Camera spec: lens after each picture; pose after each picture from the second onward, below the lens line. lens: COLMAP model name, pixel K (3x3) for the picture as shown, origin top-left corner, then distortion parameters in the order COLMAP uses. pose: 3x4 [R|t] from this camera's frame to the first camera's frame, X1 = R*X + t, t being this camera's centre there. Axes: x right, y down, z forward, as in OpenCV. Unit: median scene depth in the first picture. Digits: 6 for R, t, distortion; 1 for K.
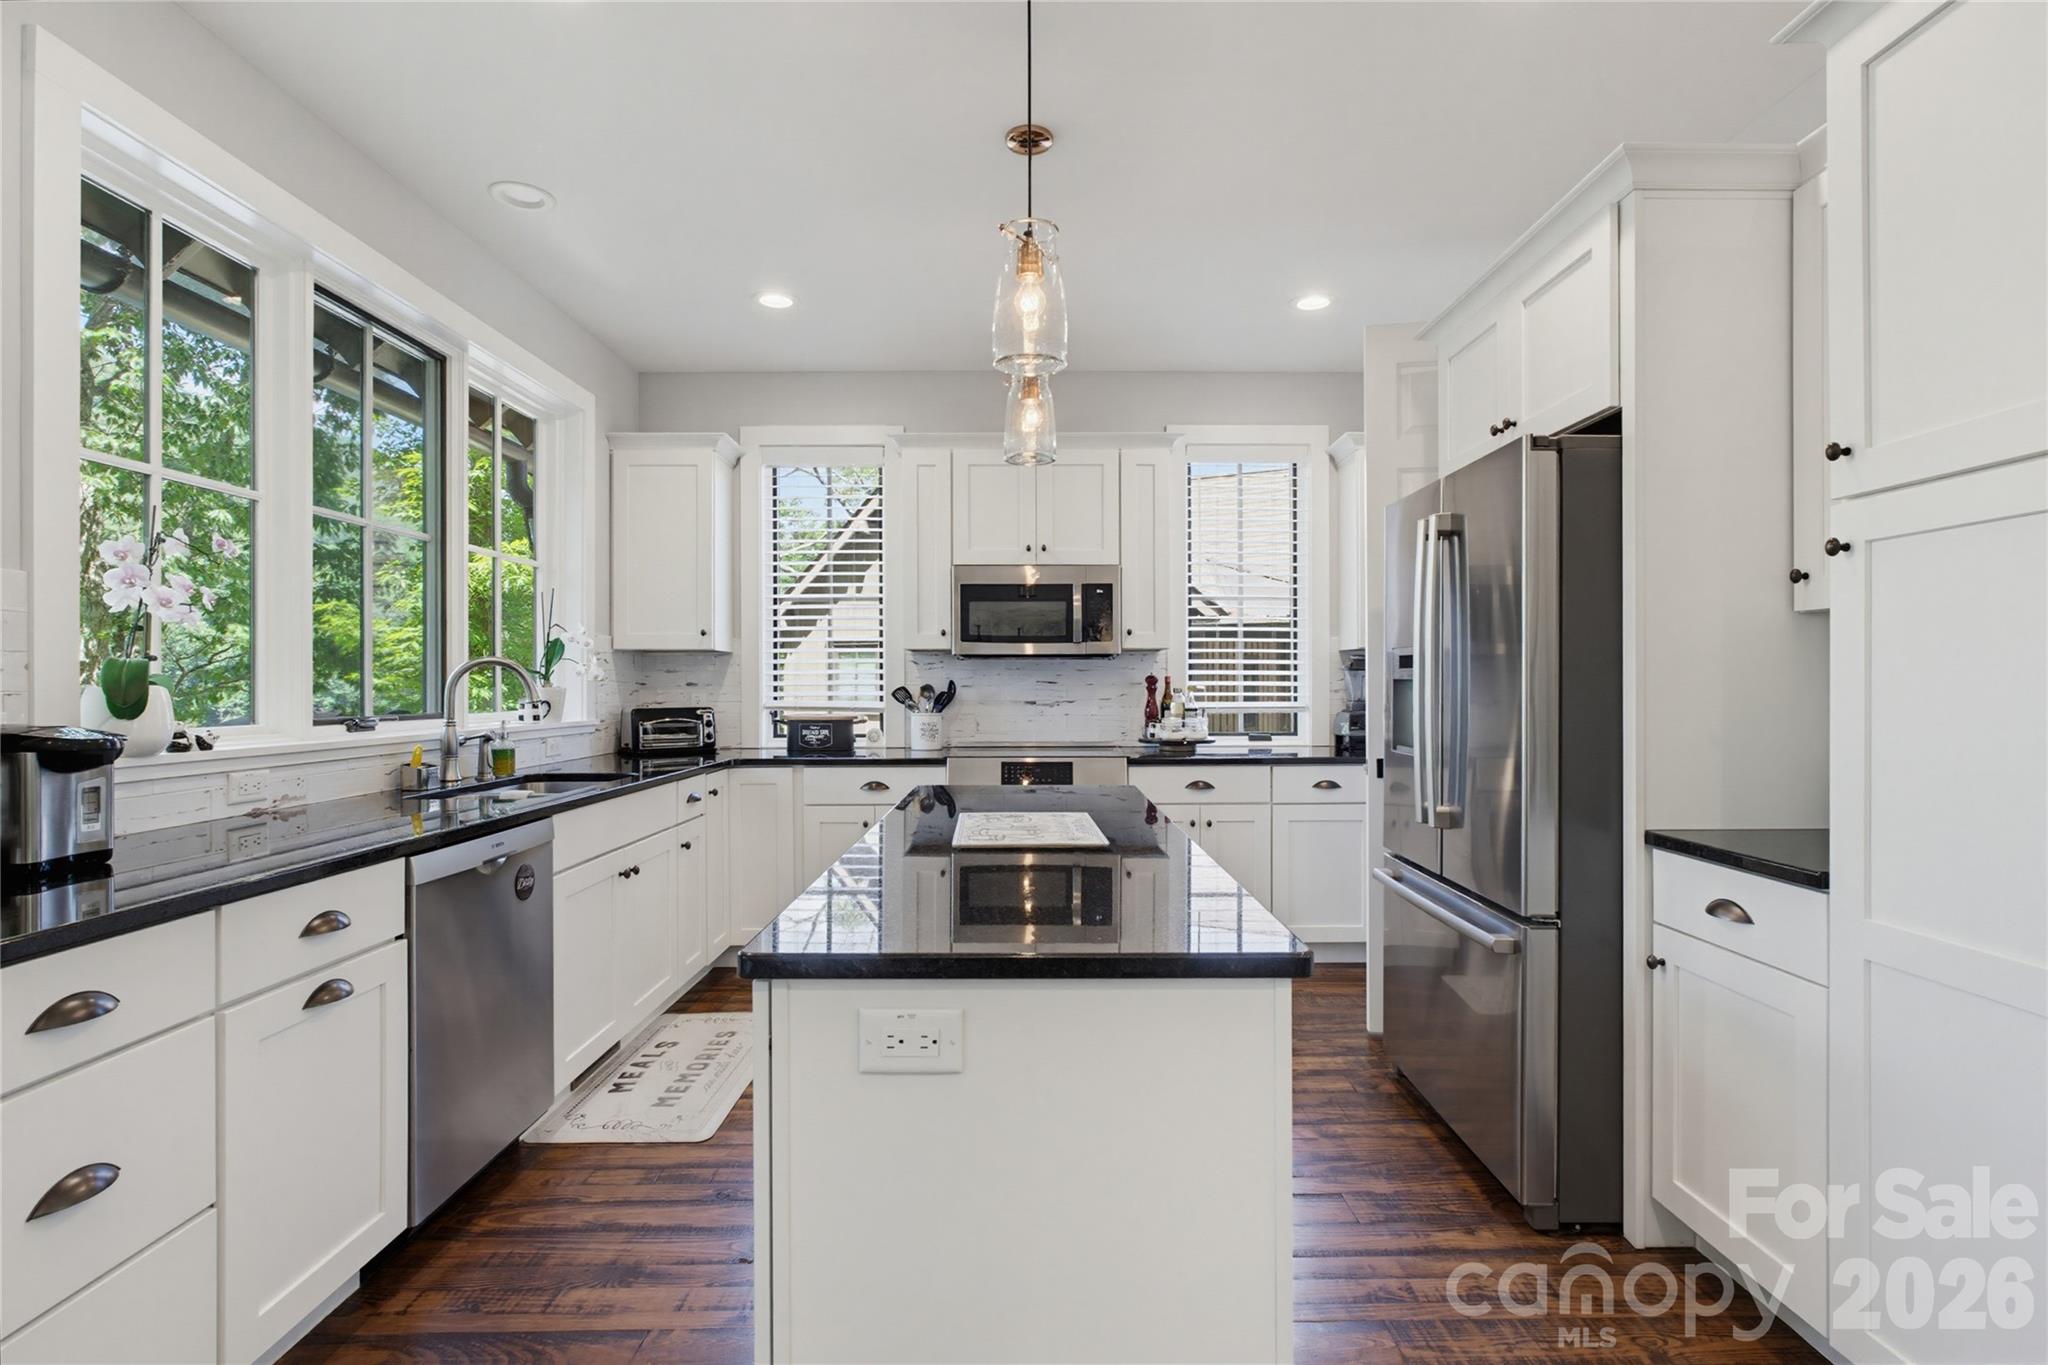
lens RADIAL K [[962.7, 0, 1033.8], [0, 962.7, 674.1], [0, 0, 1]] dist [-0.000435, 0.000153]
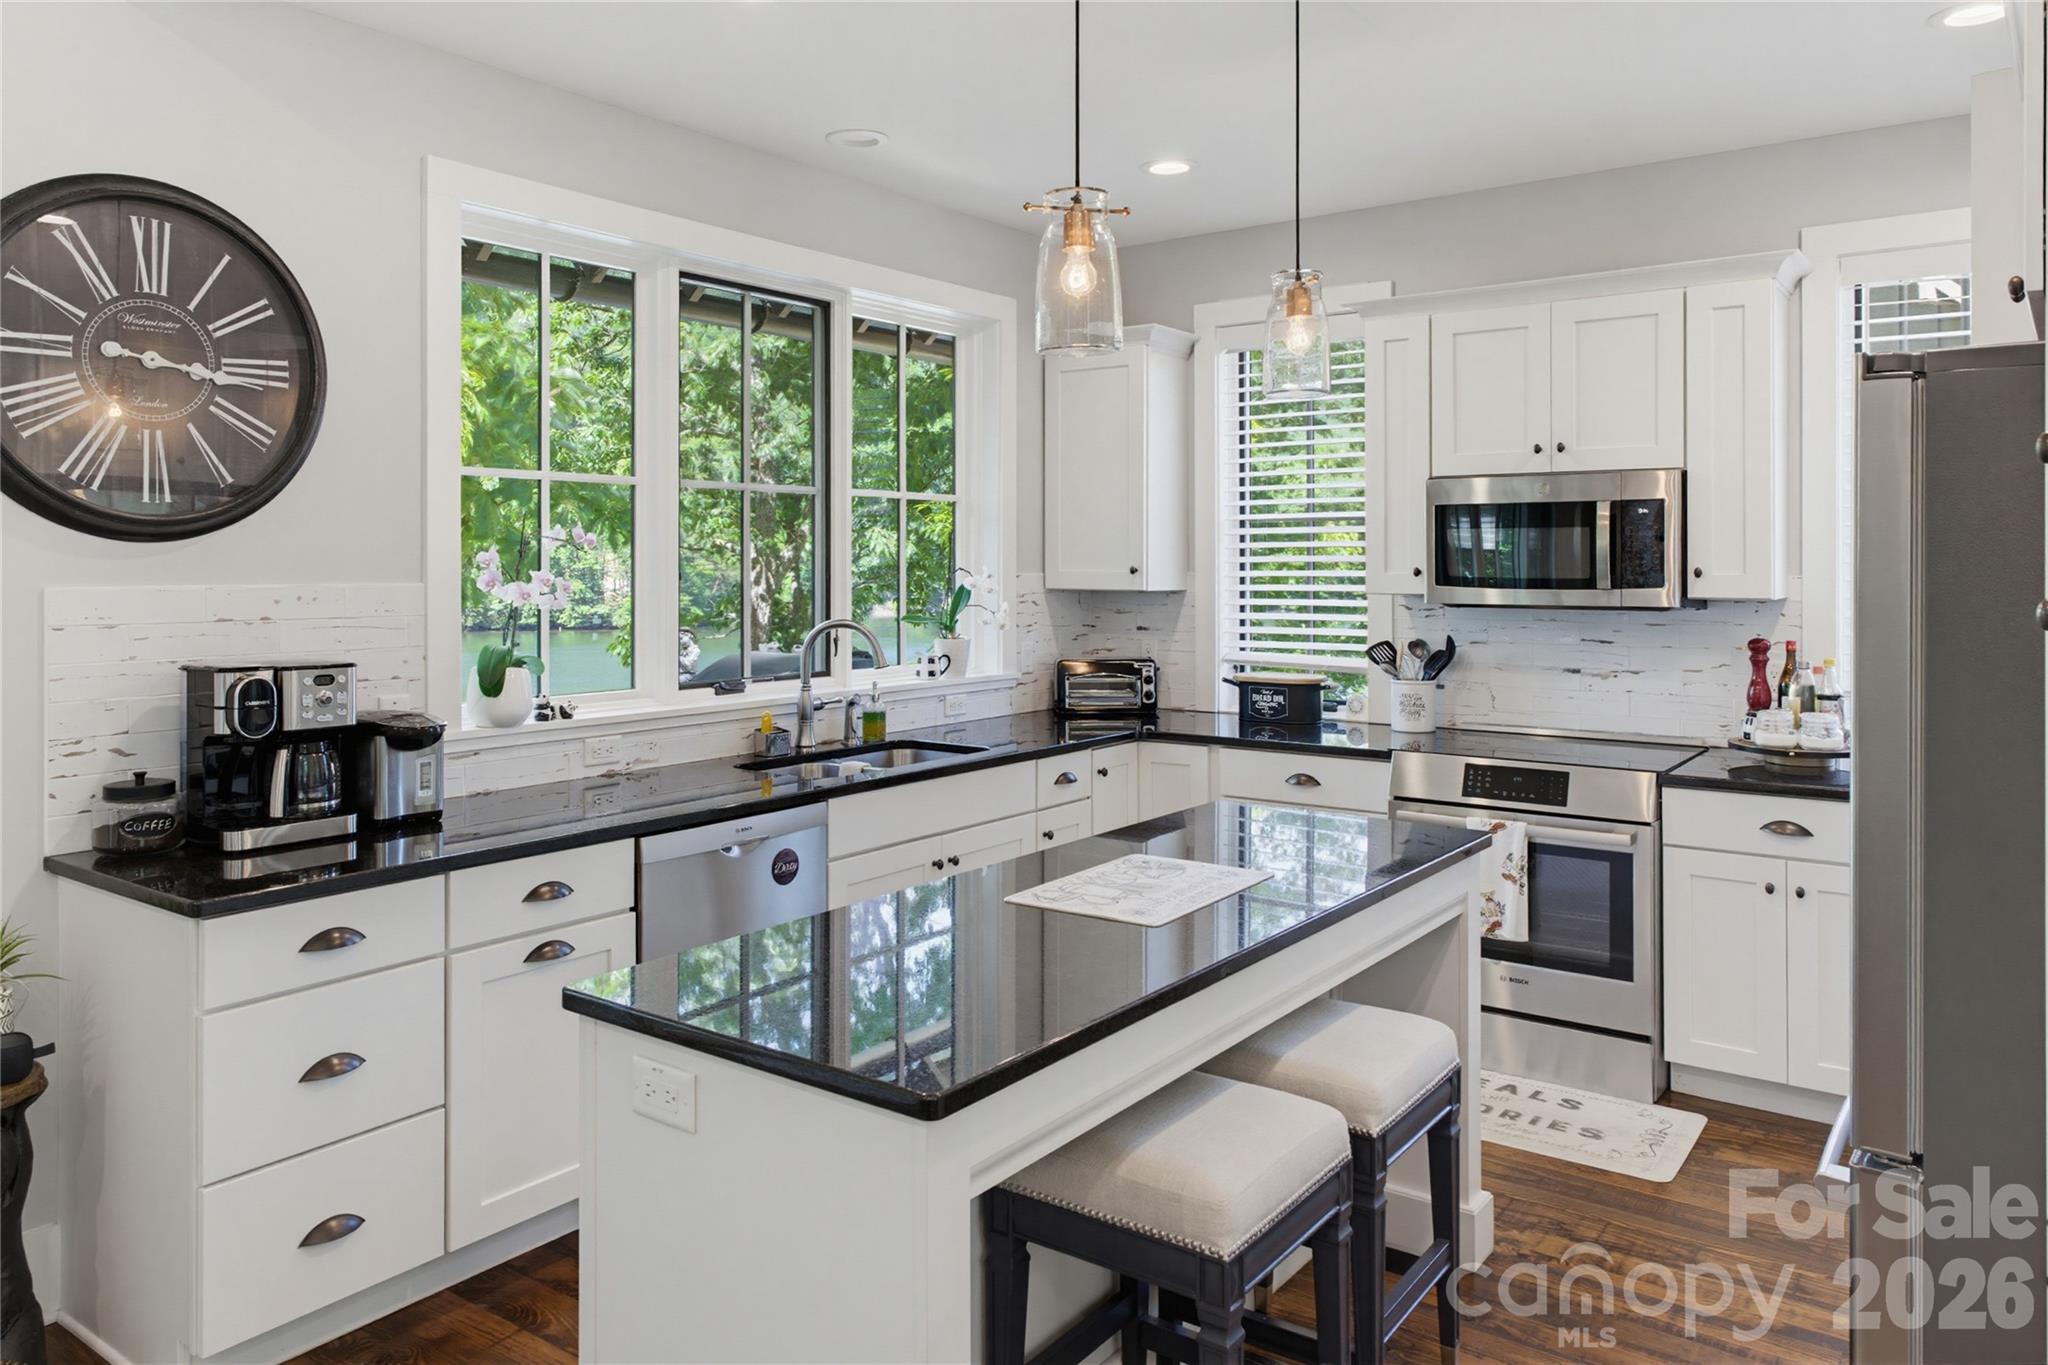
lens RADIAL K [[1403.1, 0, 1028.8], [0, 1403.1, 552.8], [0, 0, 1]] dist [-0.000840, 0.000944]
pose [[0.805008, -0.002308, -0.593259, 0.392308], [0.004425, 0.999988, 0.002115, -0.081332], [0.593247, -0.004328, 0.805009, -0.016118]]
